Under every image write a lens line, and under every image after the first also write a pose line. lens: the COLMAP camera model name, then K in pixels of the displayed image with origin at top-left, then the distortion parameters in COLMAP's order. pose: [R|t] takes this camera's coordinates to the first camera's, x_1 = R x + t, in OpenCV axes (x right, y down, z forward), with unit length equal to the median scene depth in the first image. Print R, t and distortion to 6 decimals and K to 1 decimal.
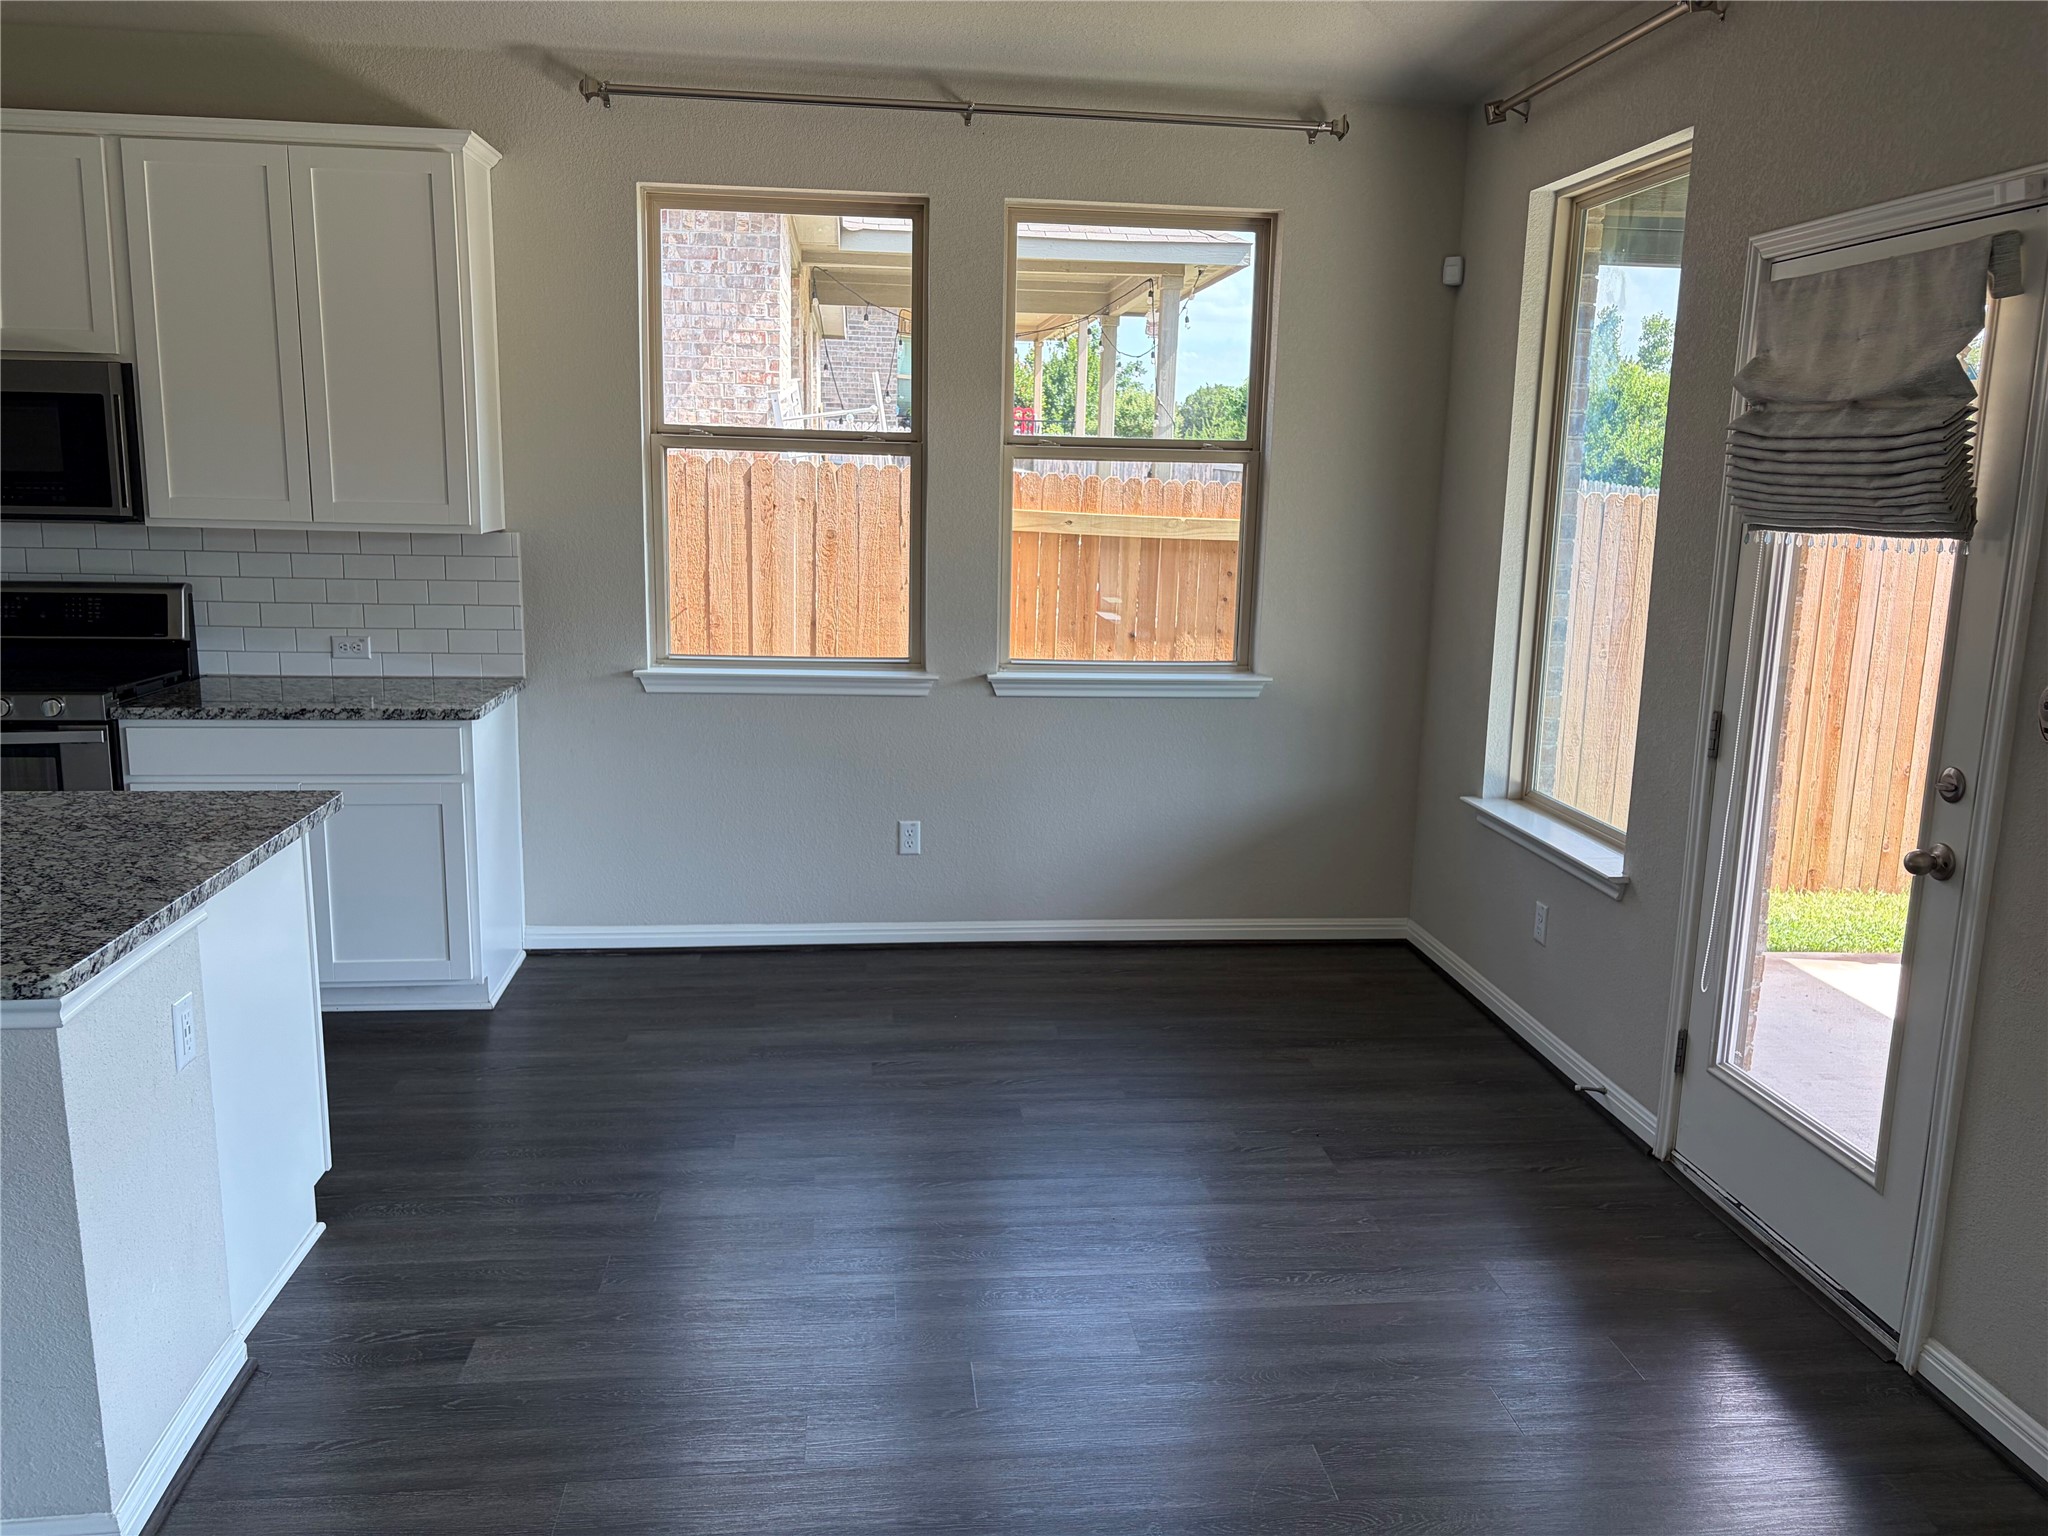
lens RADIAL K [[1552.8, 0, 1044.6], [0, 1552.8, 769.3], [0, 0, 1]] dist [0.039580, -0.039090]
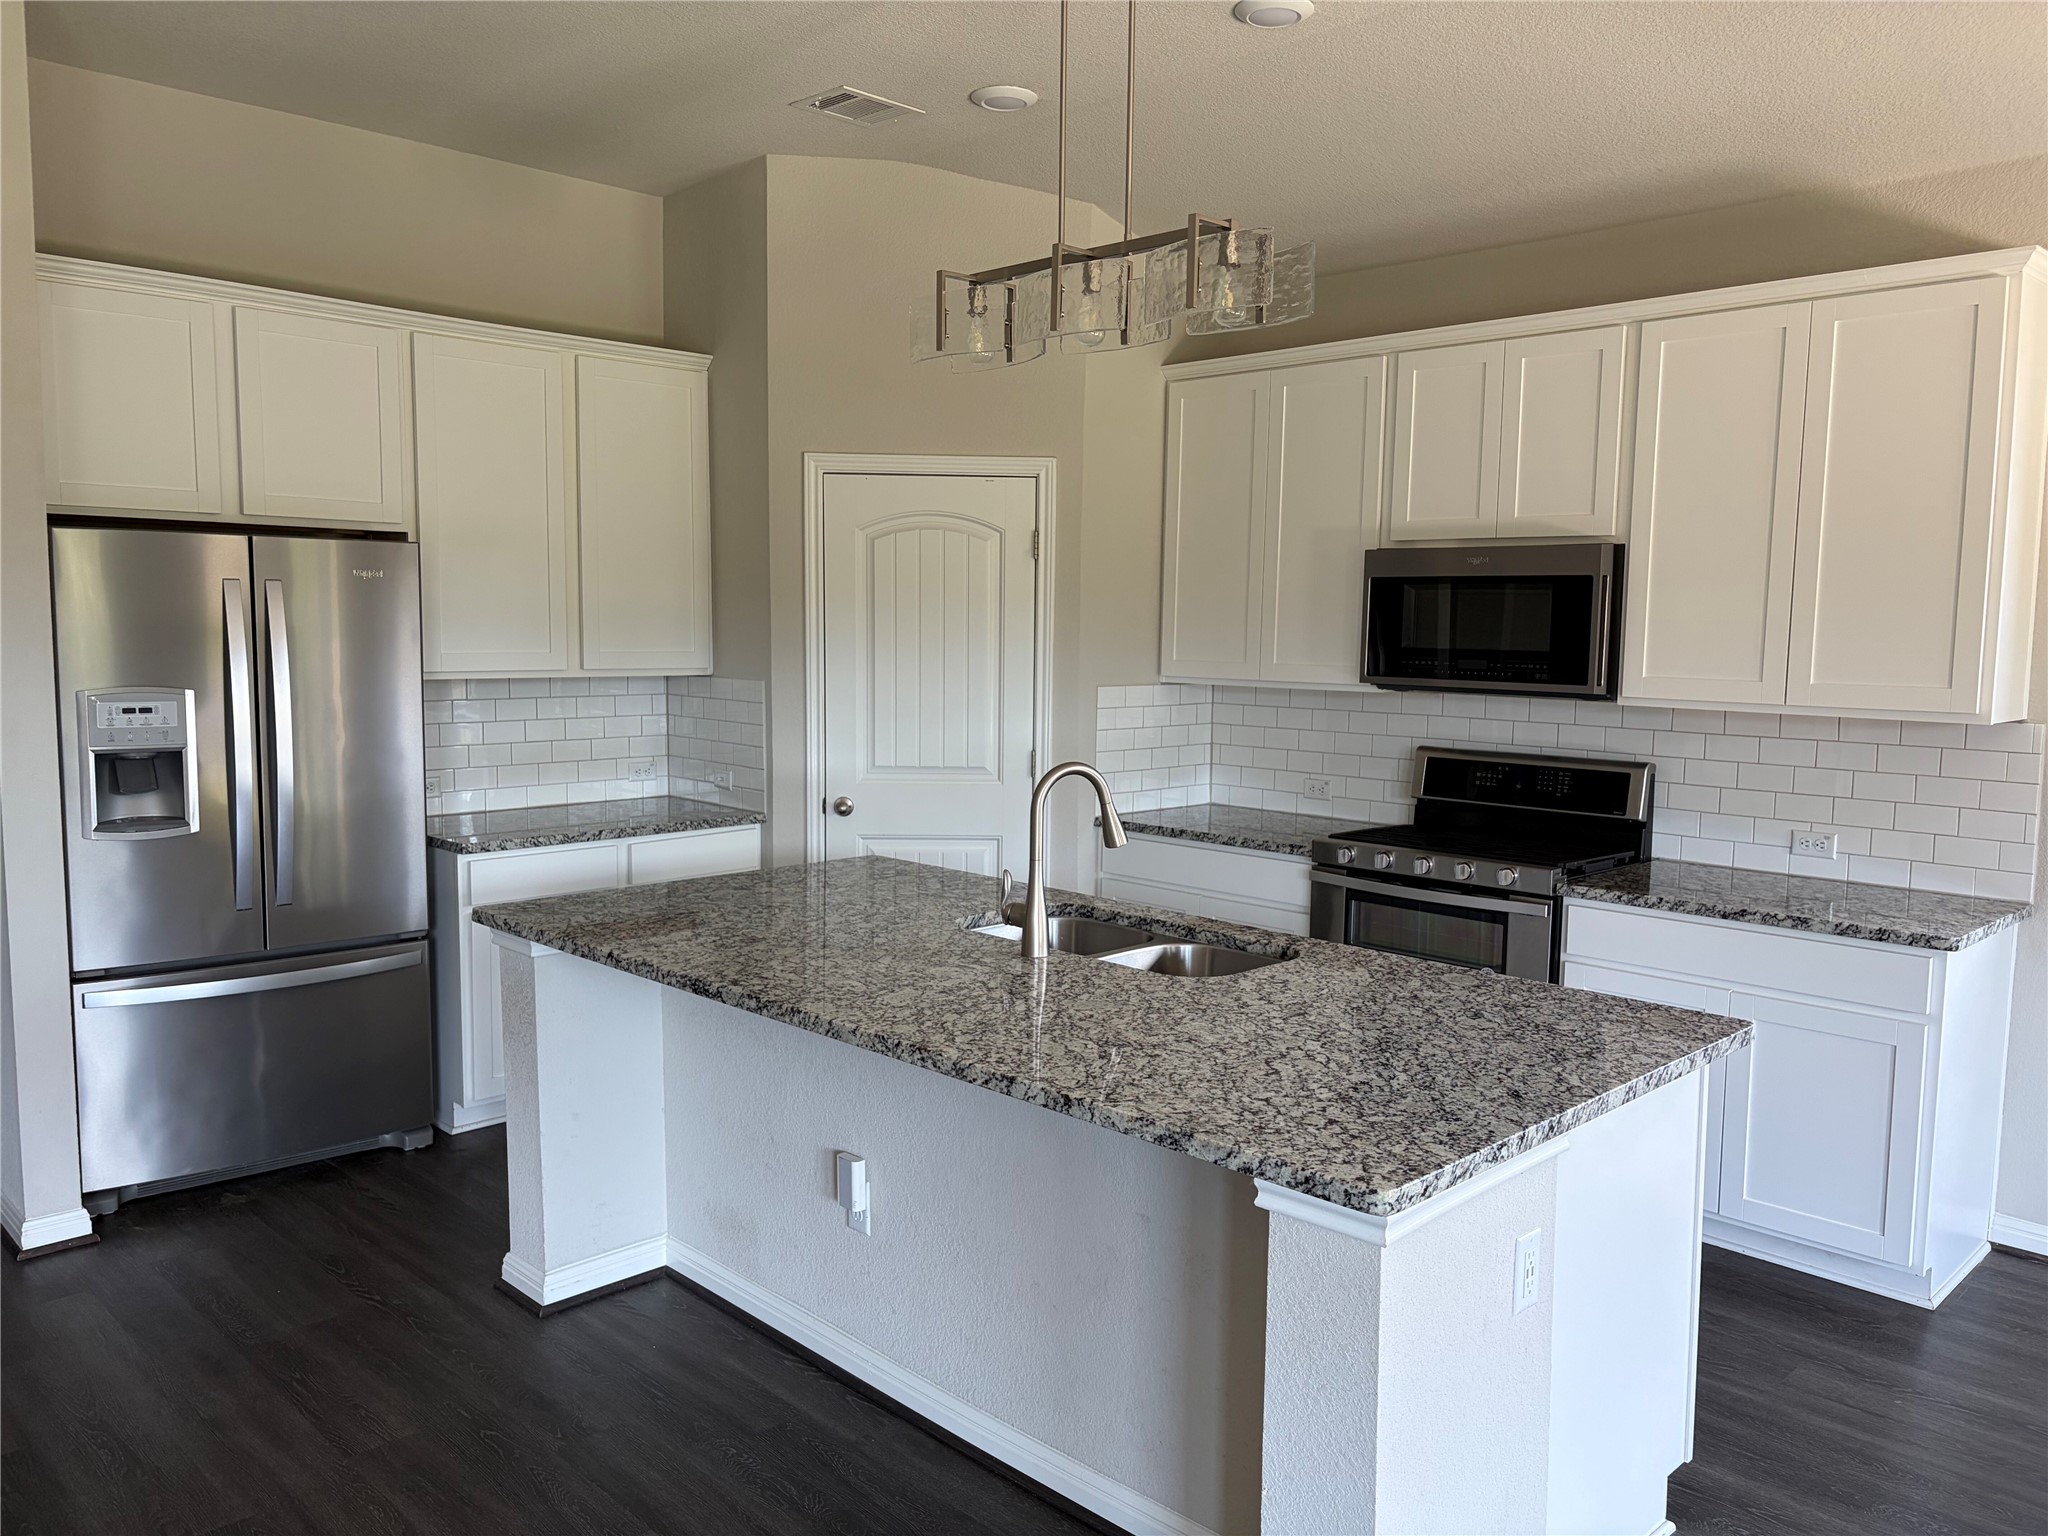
lens RADIAL K [[1552.8, 0, 1028.2], [0, 1552.8, 767.2], [0, 0, 1]] dist [0.039580, -0.039090]
pose [[0.613021, 0.060606, -0.787739, -0.022018], [-0.146430, 0.988495, -0.037901, -0.024044], [0.776378, 0.138583, 0.614843, 0.109045]]
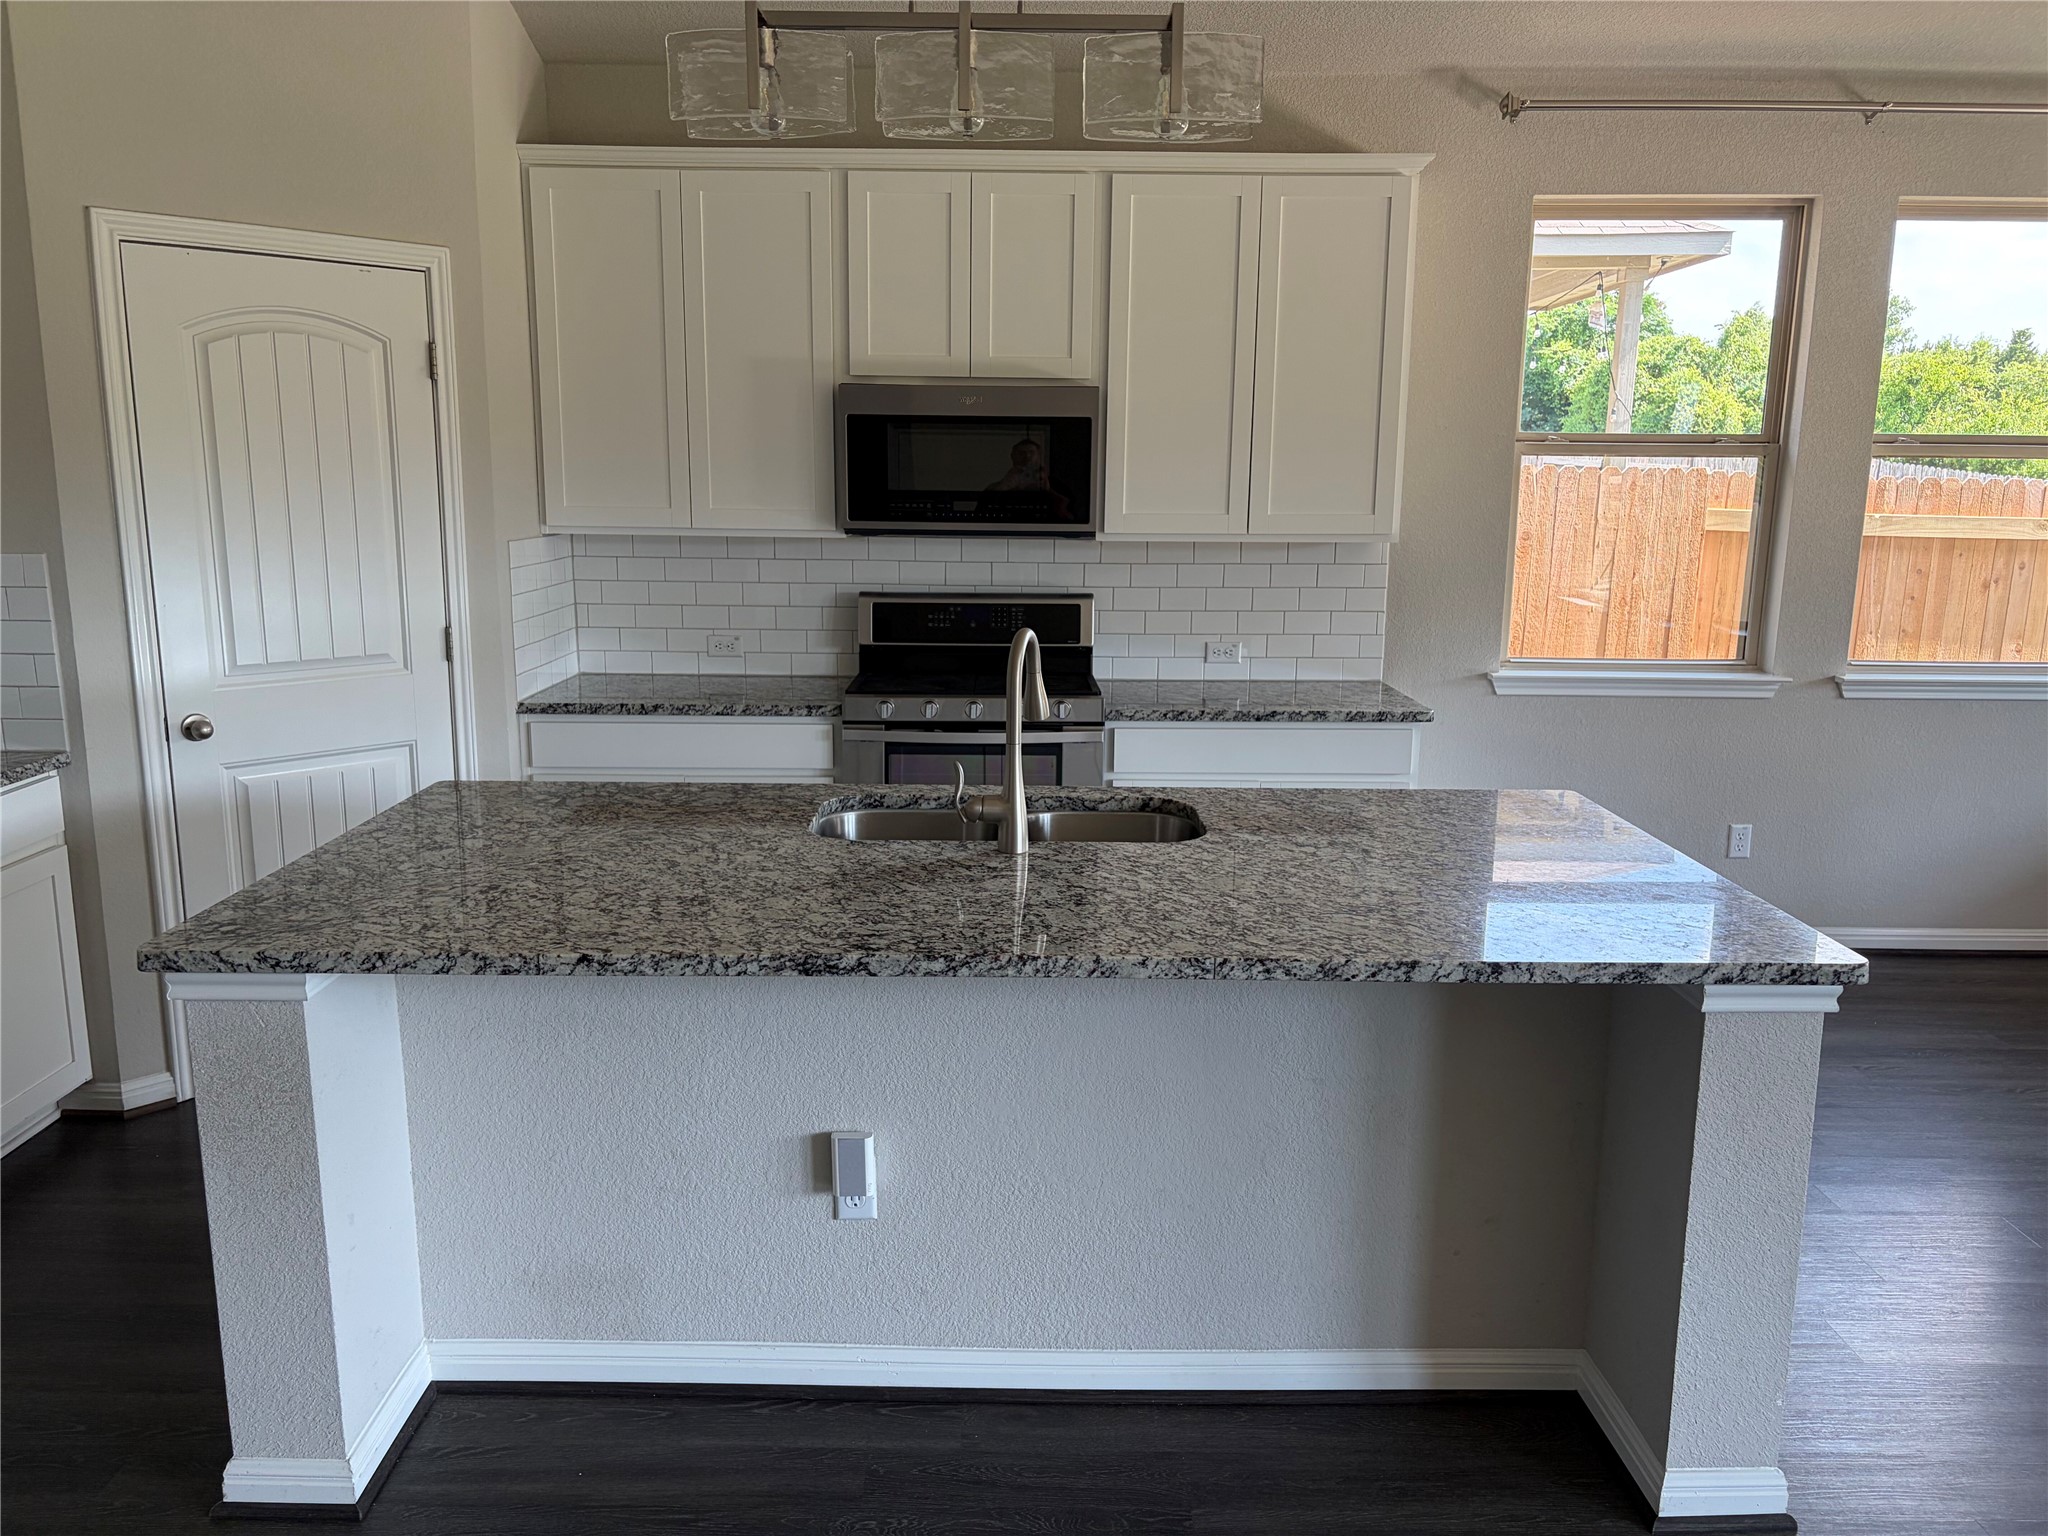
lens RADIAL K [[1552.8, 0, 1010.1], [0, 1552.8, 773.5], [0, 0, 1]] dist [0.039580, -0.039090]
pose [[0.993054, 0.007375, -0.117428, -0.501036], [-0.006964, 0.999968, 0.003913, 0.000328], [0.117453, -0.003068, 0.993074, -0.059227]]
